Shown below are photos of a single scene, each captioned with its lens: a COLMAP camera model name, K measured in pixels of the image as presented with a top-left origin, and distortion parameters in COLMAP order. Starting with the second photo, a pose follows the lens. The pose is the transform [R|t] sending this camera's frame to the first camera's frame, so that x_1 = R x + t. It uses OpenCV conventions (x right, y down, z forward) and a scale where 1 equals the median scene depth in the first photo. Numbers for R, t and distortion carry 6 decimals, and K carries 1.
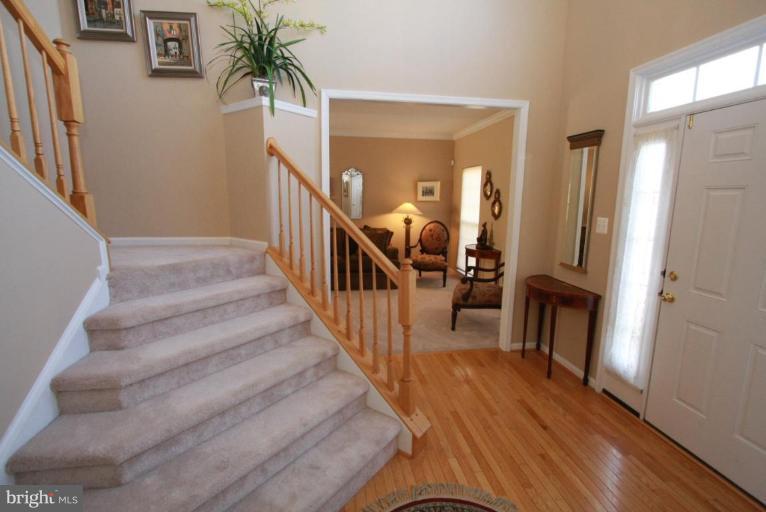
lens RADIAL K [[356.1, 0, 384.5], [0, 356.1, 253.6], [0, 0, 1]] dist [-0.014104, -0.000022]
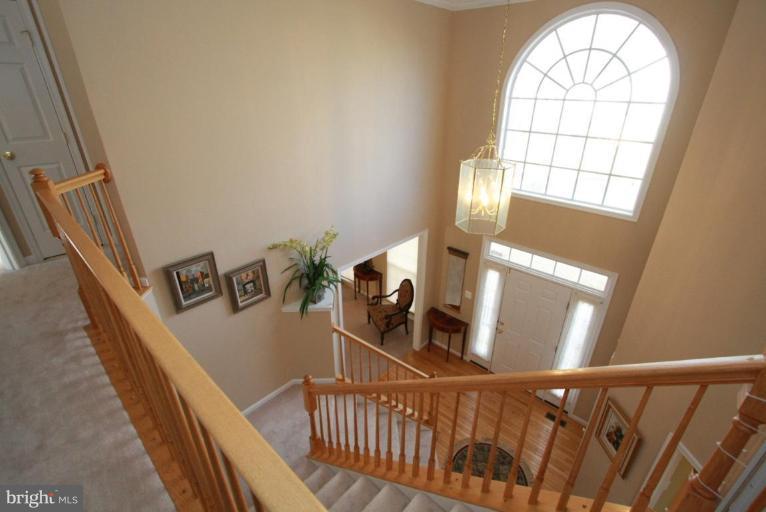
lens RADIAL K [[356.1, 0, 384.5], [0, 356.1, 253.6], [0, 0, 1]] dist [-0.014104, -0.000022]
pose [[0.781702, -0.277436, 0.558544, -0.873689], [0.105783, 0.941608, 0.319663, -1.025328], [-0.614615, -0.190797, 0.765405, -0.258365]]
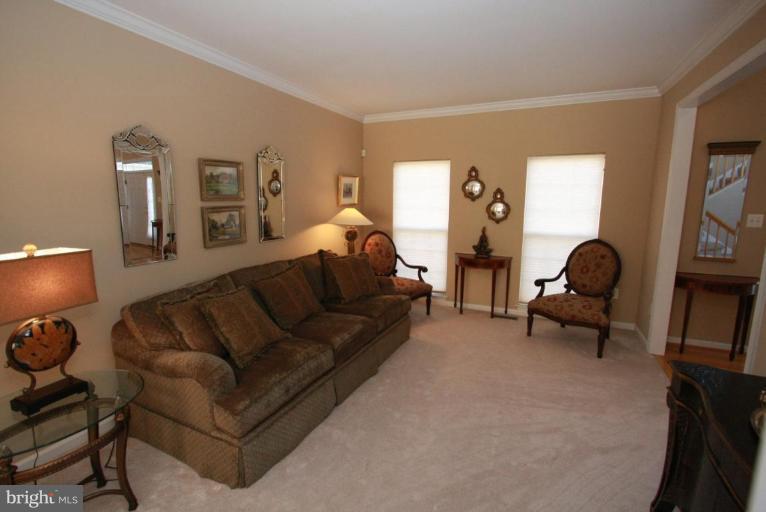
lens RADIAL K [[356.1, 0, 384.5], [0, 356.1, 253.6], [0, 0, 1]] dist [-0.014104, -0.000022]
pose [[0.548452, -0.144593, 0.823585, -1.083366], [0.139967, 0.986914, 0.080060, -0.242948], [-0.824384, 0.071366, 0.561514, 1.368769]]
